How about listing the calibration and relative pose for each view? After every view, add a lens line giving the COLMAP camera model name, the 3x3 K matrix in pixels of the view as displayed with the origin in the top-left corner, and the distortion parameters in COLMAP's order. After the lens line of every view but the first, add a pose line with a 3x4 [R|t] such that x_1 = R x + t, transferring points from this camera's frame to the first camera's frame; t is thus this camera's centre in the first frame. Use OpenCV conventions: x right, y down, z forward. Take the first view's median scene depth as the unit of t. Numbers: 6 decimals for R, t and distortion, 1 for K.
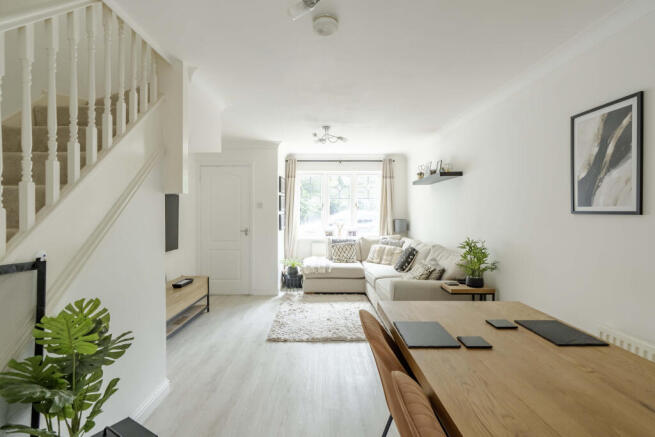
lens RADIAL K [[318.8, 0, 327.1], [0, 318.8, 214.6], [0, 0, 1]] dist [0.001100, -0.000831]
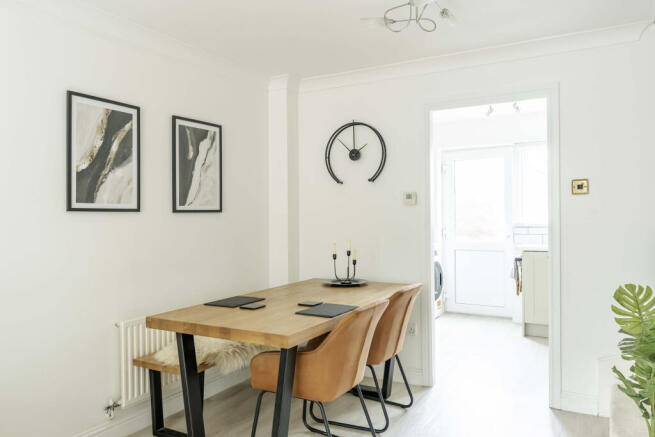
lens RADIAL K [[498.3, 0, 327.7], [0, 498.3, 216.6], [0, 0, 1]] dist [-0.001396, -0.000479]
pose [[-0.863514, -0.007518, 0.504268, -0.484734], [0.002360, 0.999818, 0.018948, -0.013104], [-0.504319, 0.017552, -0.863339, 1.979357]]
